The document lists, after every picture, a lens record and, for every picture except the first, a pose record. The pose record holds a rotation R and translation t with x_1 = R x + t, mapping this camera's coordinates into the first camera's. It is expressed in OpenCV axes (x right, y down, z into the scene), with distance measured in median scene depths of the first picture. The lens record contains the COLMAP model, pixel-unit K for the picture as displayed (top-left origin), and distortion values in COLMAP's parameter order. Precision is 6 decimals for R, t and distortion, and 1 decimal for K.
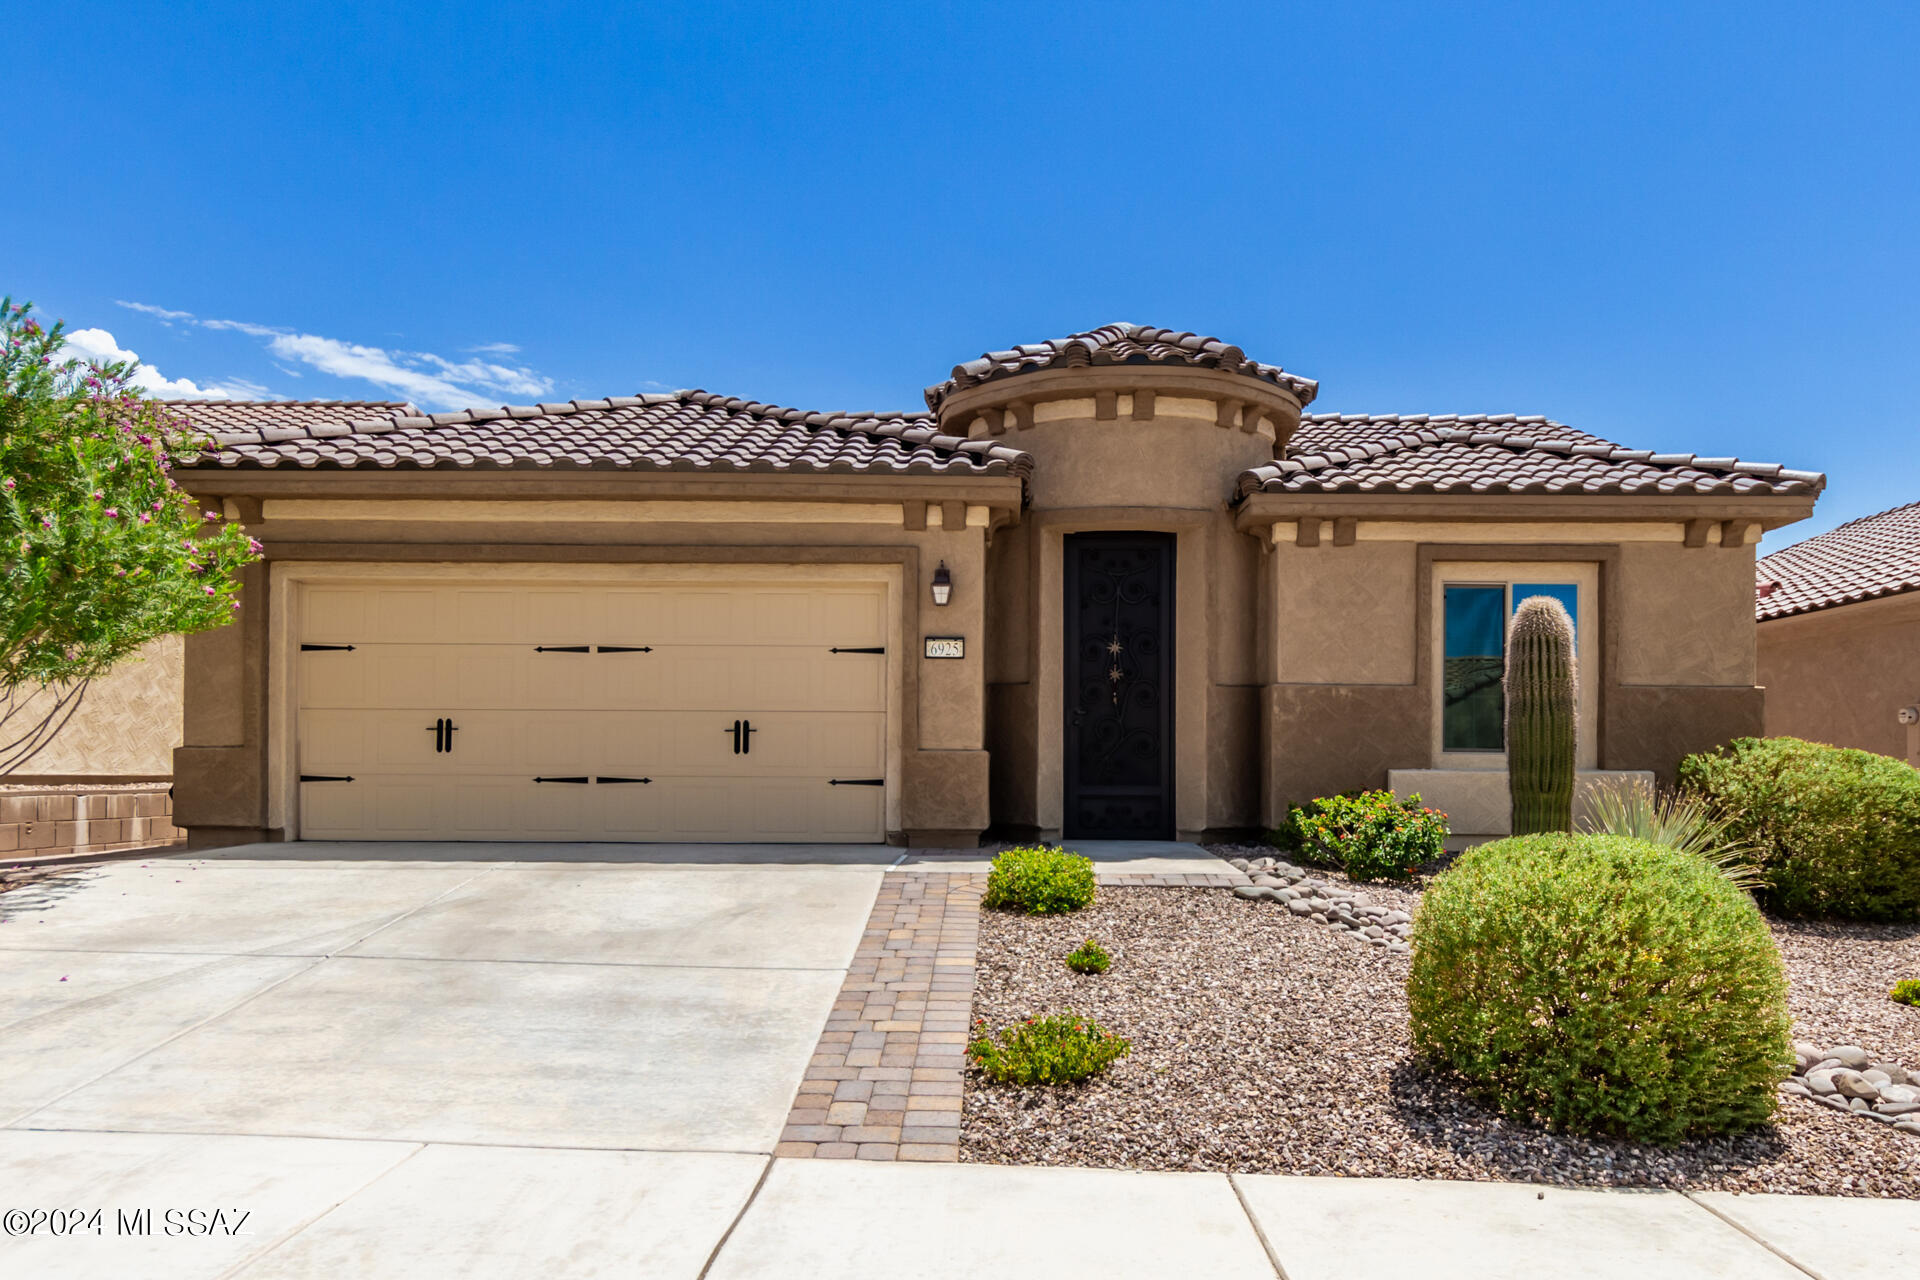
lens RADIAL K [[856.5, 0, 960.8], [0, 856.5, 603.5], [0, 0, 1]] dist [0.001571, 0.000658]
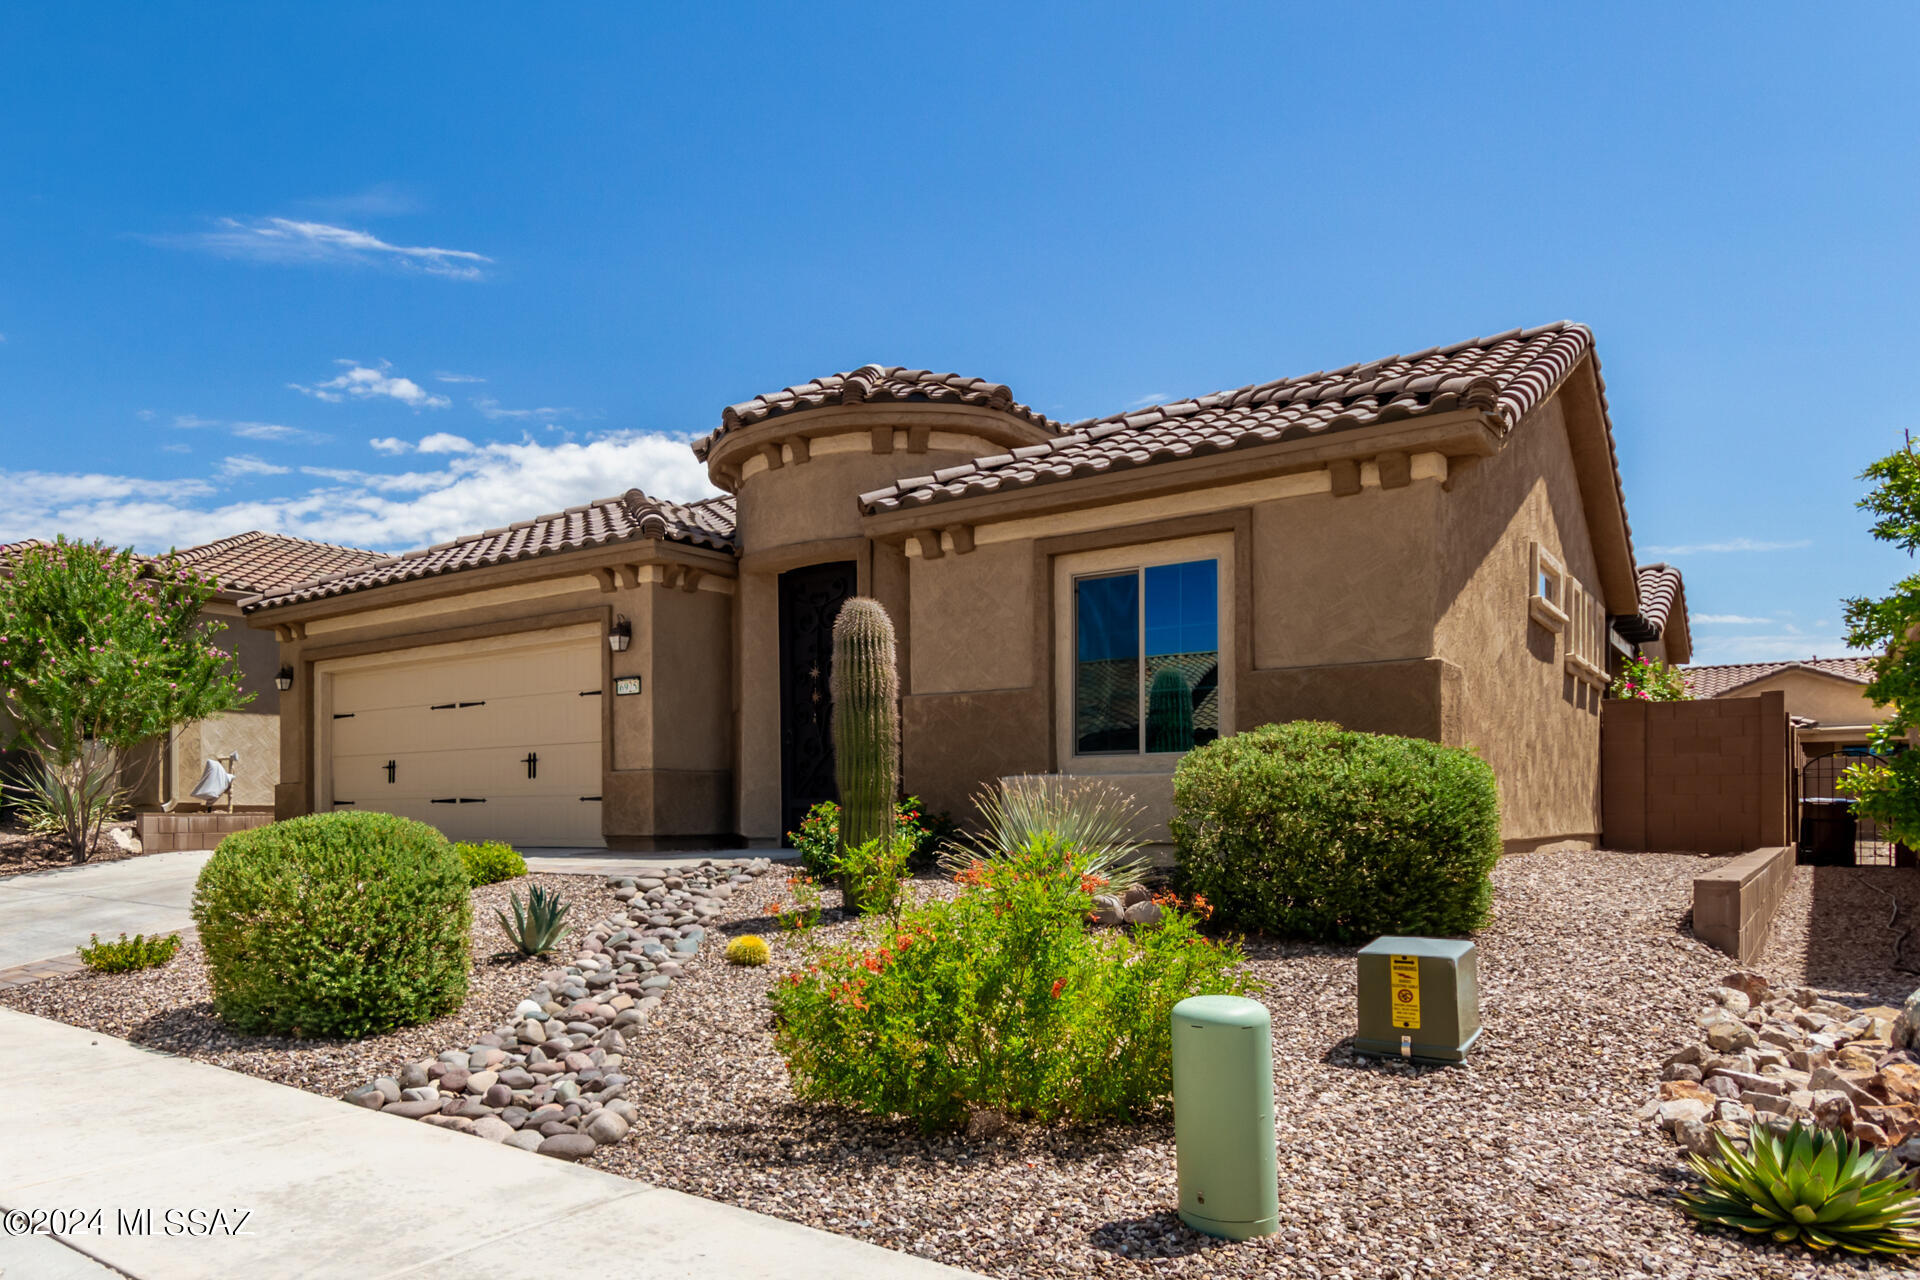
lens RADIAL K [[866.8, 0, 913.9], [0, 866.8, 634.3], [0, 0, 1]] dist [0.001235, 0.000200]
pose [[0.895842, -0.100426, -0.432876, 0.842254], [0.098536, 0.994771, -0.026862, 0.049259], [0.433311, -0.018590, 0.901053, 0.067201]]
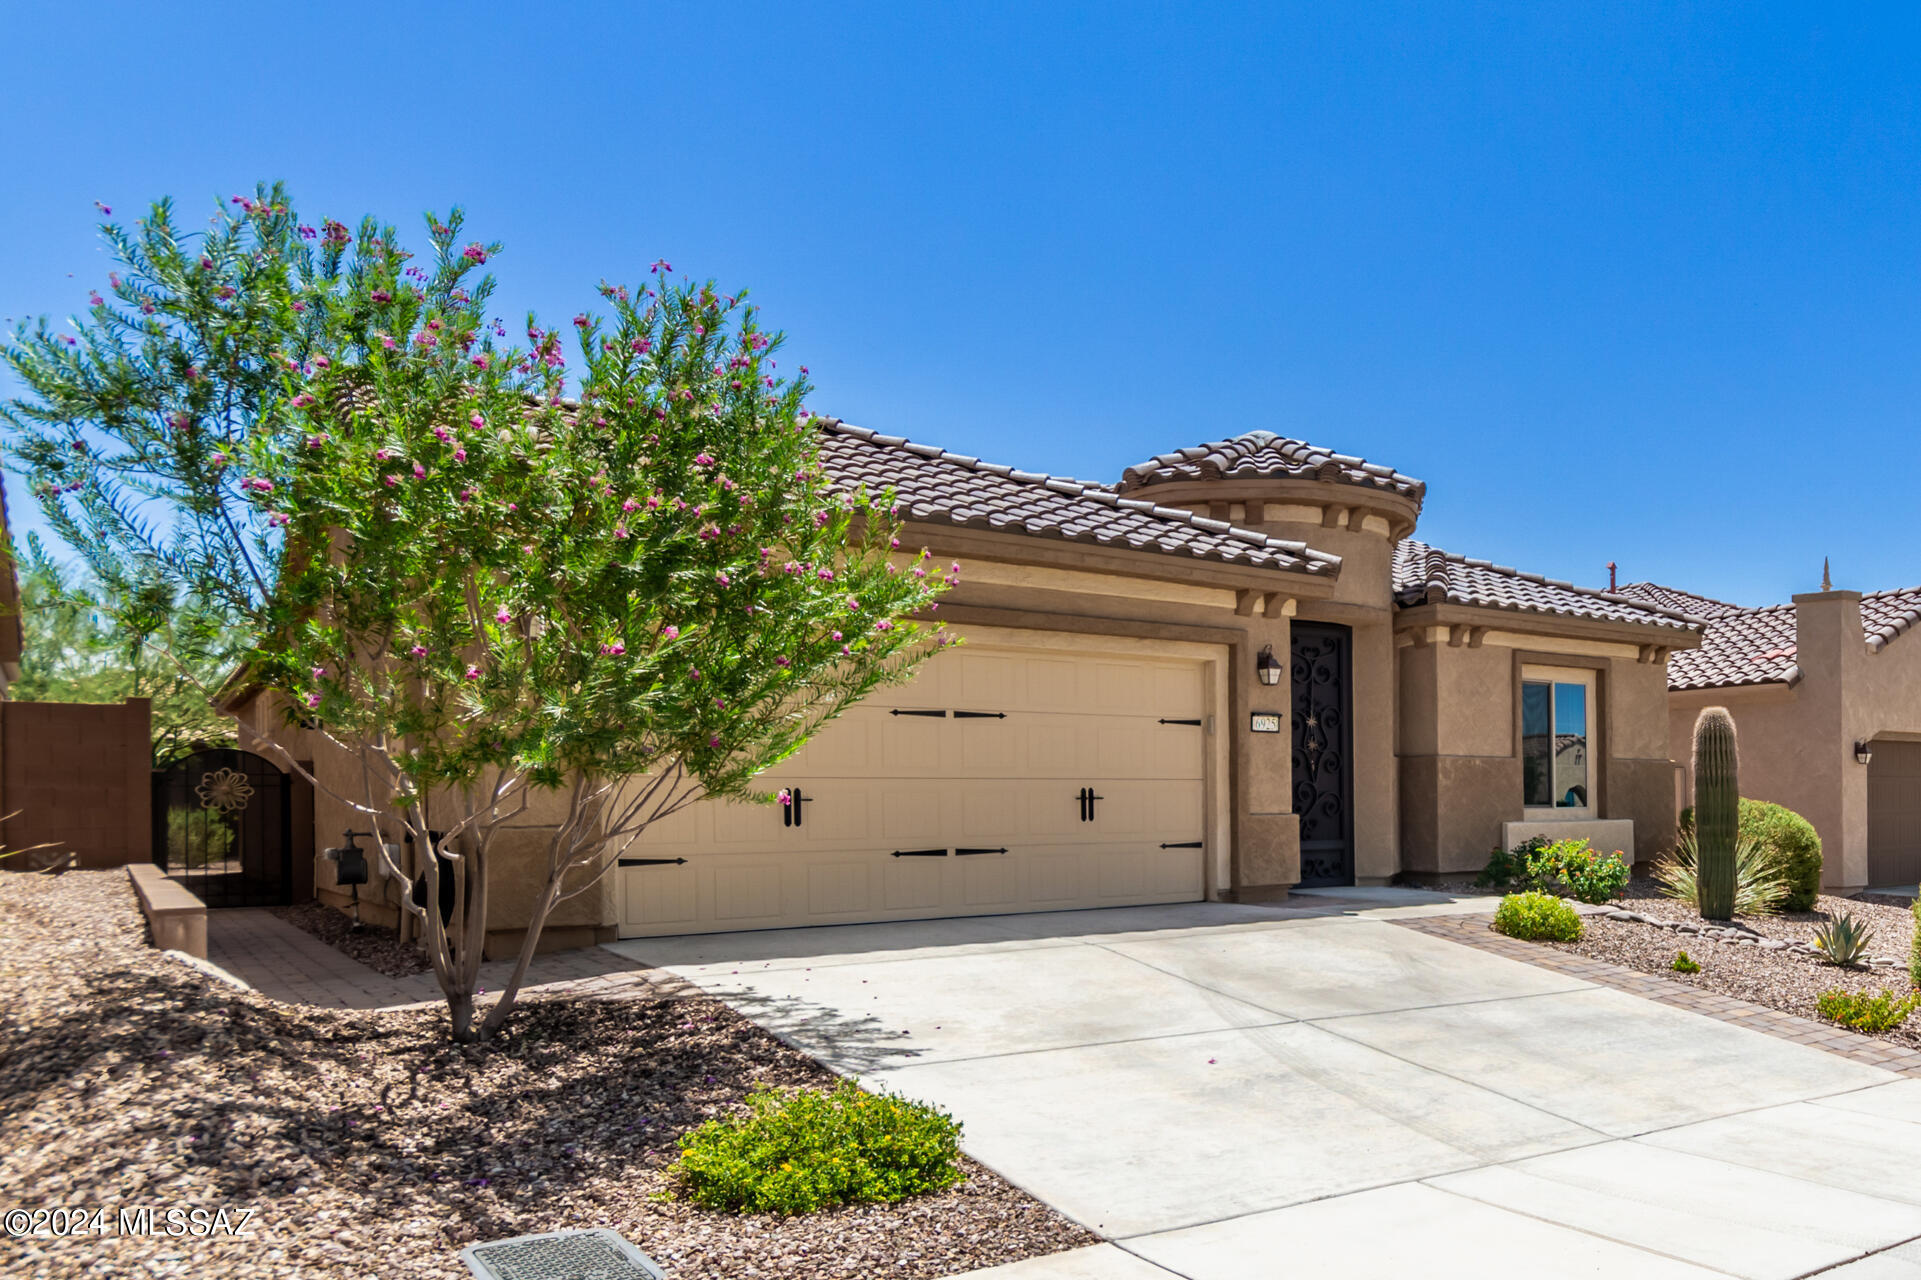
lens RADIAL K [[942.5, 0, 960.5], [0, 942.5, 640.0], [0, 0, 1]] dist [-0.000487, 0.000167]
pose [[0.904538, 0.059656, 0.422200, -0.864128], [-0.061181, 0.998077, -0.009951, -0.018719], [-0.421982, -0.016829, 0.906448, 0.051034]]
